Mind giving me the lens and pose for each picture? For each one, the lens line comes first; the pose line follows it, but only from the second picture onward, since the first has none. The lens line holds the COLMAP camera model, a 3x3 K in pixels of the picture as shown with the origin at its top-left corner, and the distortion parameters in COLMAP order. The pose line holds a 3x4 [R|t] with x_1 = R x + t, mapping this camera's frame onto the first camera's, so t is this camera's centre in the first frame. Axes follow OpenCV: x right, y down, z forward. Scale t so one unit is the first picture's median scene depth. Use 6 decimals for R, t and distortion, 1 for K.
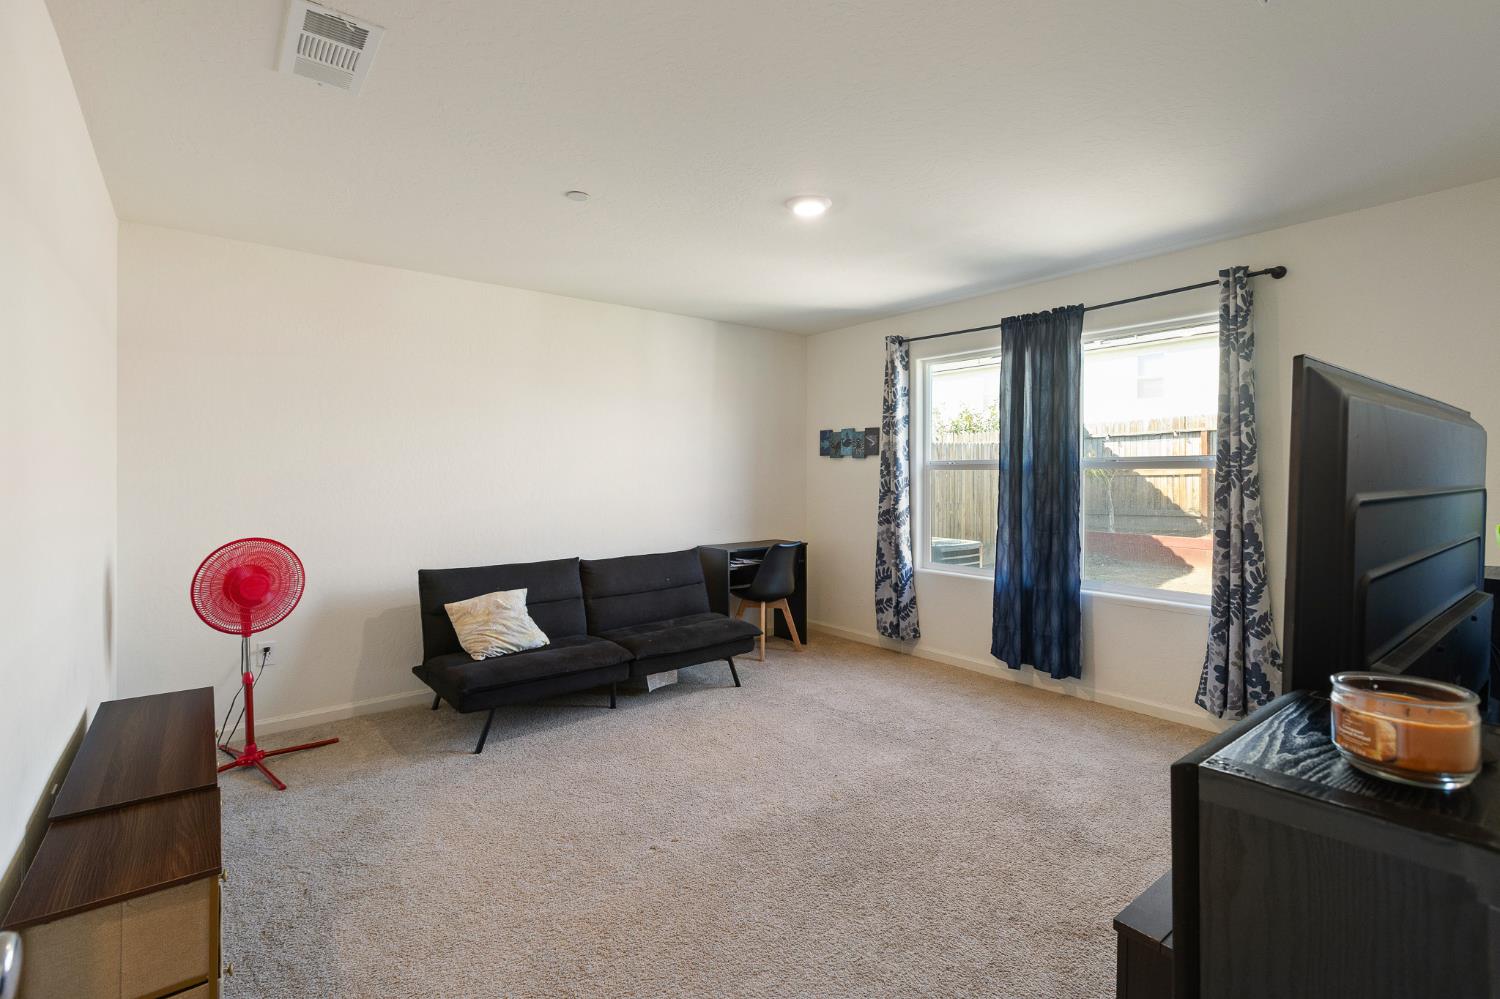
lens RADIAL K [[684.7, 0, 758.2], [0, 684.7, 485.4], [0, 0, 1]] dist [0.001654, 0.002148]
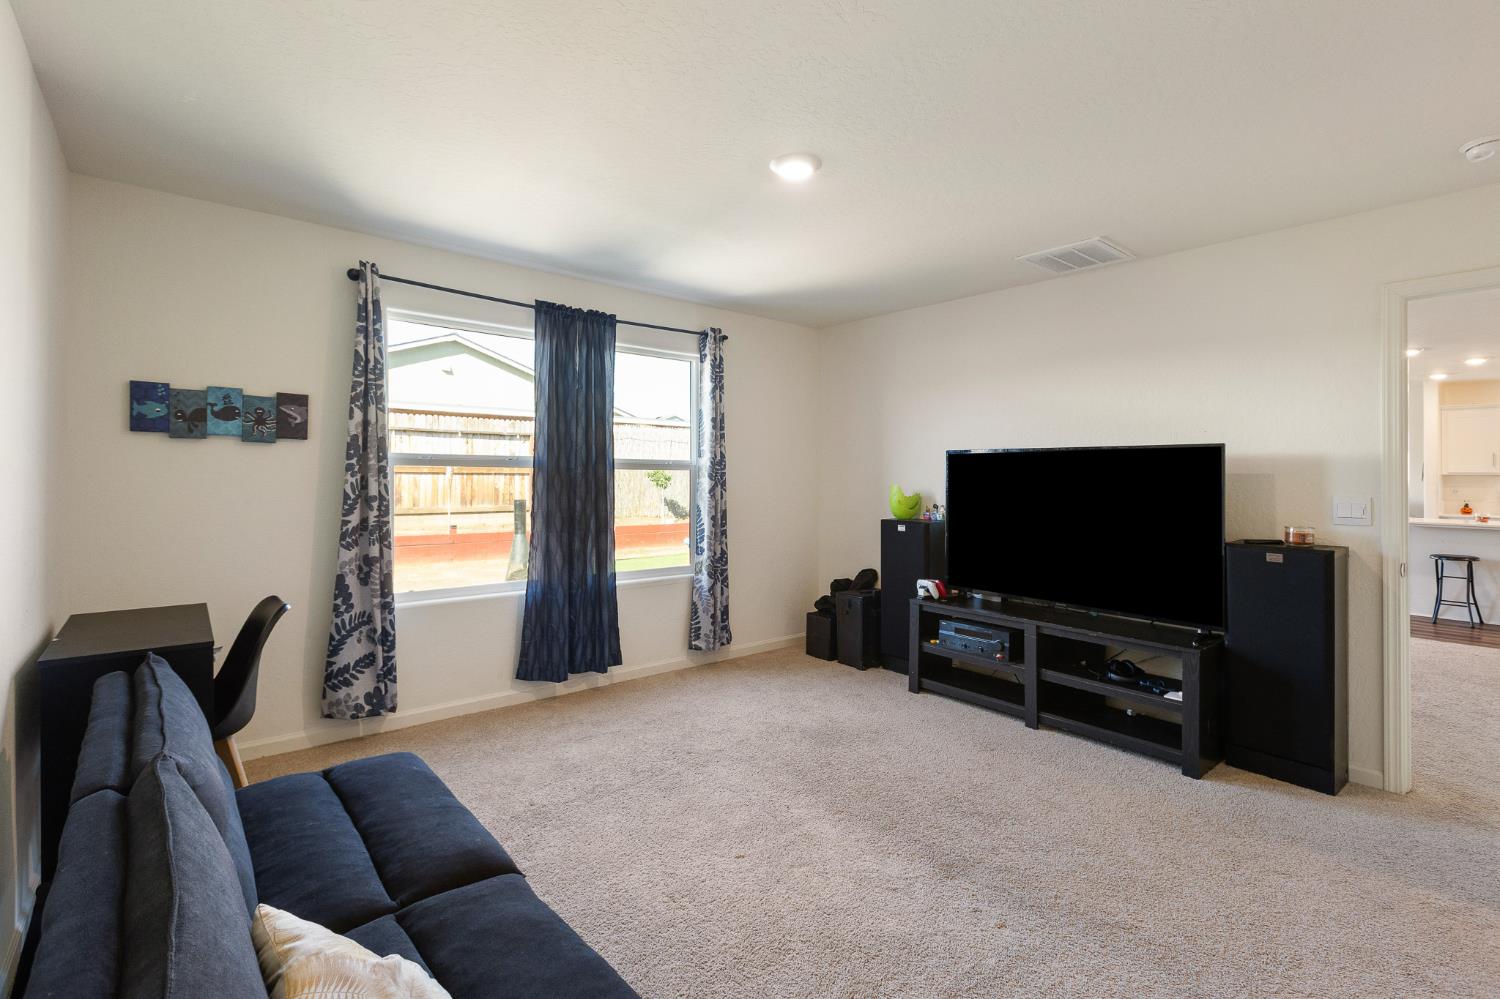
lens RADIAL K [[684.7, 0, 770.7], [0, 684.7, 473.2], [0, 0, 1]] dist [0.001654, 0.002148]
pose [[-0.033403, 0.004608, 0.999431, -0.490179], [0.007011, 0.999966, -0.004377, -0.008510], [-0.999417, 0.006860, -0.033434, 0.641025]]
